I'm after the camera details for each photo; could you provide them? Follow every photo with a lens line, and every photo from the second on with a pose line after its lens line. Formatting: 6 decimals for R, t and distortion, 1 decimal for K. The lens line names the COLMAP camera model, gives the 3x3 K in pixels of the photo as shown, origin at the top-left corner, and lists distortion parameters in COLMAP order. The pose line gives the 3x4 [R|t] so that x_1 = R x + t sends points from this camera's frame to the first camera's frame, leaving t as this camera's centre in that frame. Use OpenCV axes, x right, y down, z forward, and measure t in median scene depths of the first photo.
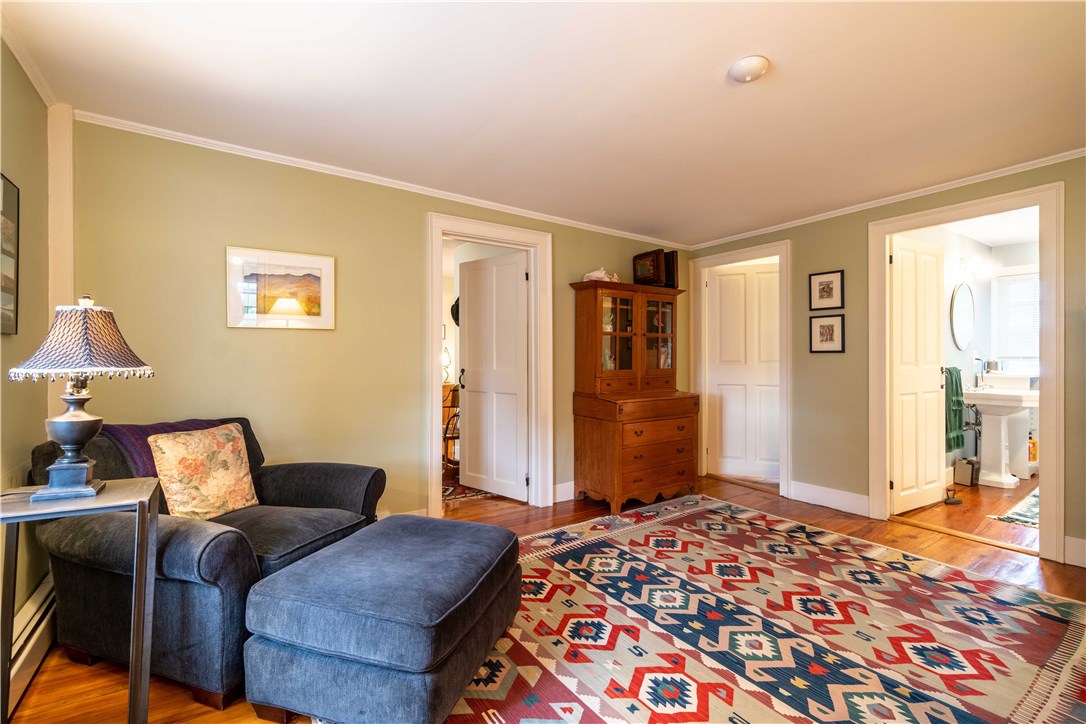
lens RADIAL K [[485.0, 0, 543.0], [0, 485.0, 362.0], [0, 0, 1]] dist [-0.003991, -0.000620]
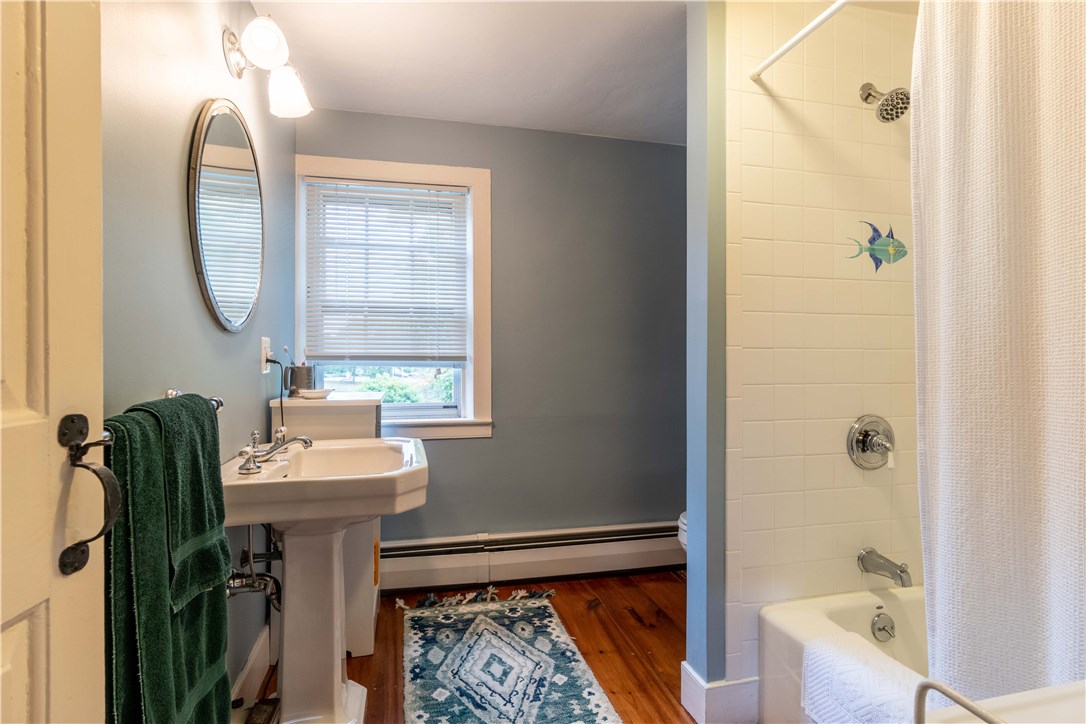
lens RADIAL K [[551.9, 0, 543.0], [0, 551.9, 362.0], [0, 0, 1]] dist [-0.000368, -0.000095]
pose [[0.360594, -0.002564, 0.932719, 0.617751], [0.006357, 0.999980, 0.000291, -0.003520], [-0.932701, 0.005825, 0.360603, 0.694678]]
